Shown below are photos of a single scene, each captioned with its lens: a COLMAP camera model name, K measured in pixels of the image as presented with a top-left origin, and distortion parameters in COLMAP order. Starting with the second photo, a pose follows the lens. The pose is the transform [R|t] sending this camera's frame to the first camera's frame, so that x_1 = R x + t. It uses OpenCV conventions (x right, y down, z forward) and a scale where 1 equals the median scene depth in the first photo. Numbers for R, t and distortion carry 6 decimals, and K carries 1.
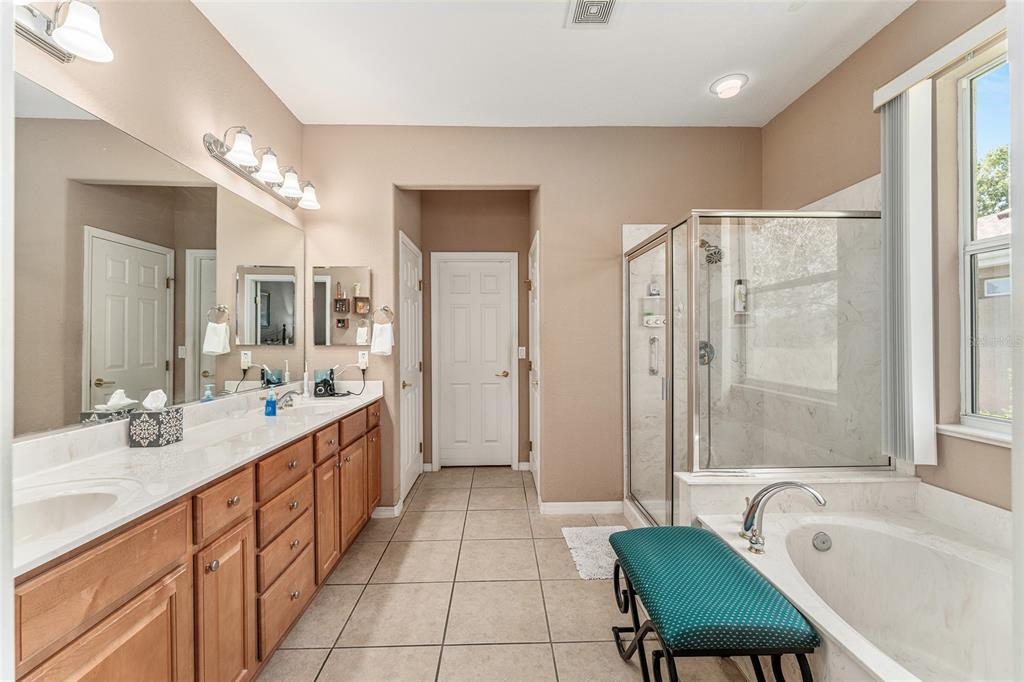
lens RADIAL K [[407.2, 0, 515.7], [0, 407.2, 338.8], [0, 0, 1]] dist [-0.002147, -0.000606]
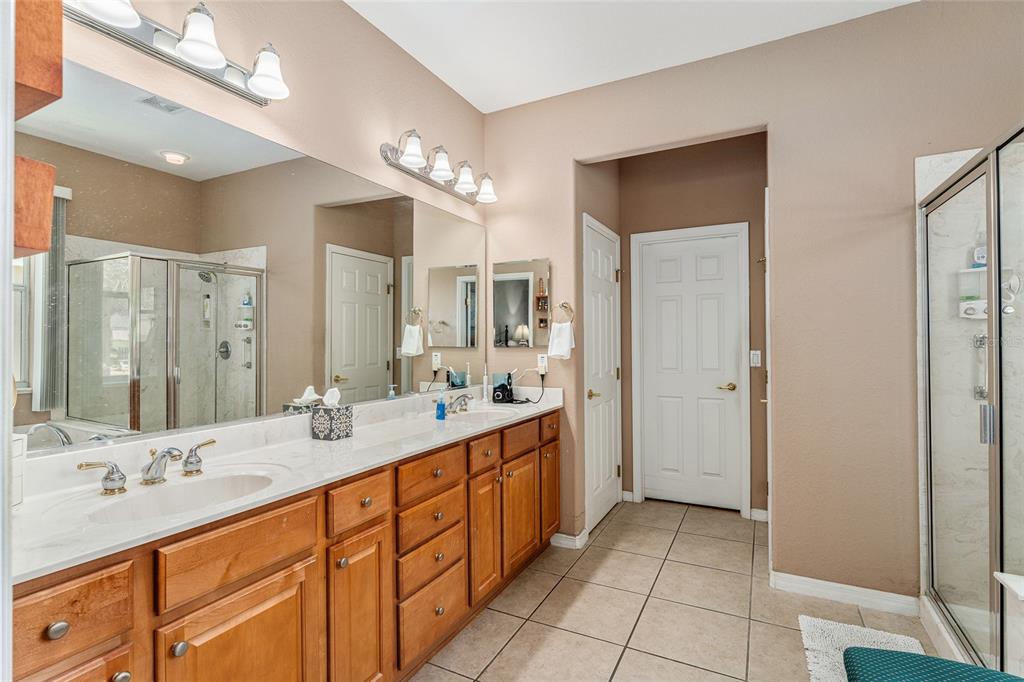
lens RADIAL K [[482.6, 0, 519.4], [0, 482.6, 337.3], [0, 0, 1]] dist [-0.005943, 0.001002]
pose [[0.875101, -0.004977, -0.483914, 0.094755], [0.002812, 0.999983, -0.005200, -0.000548], [0.483932, 0.003190, 0.875100, 0.060109]]
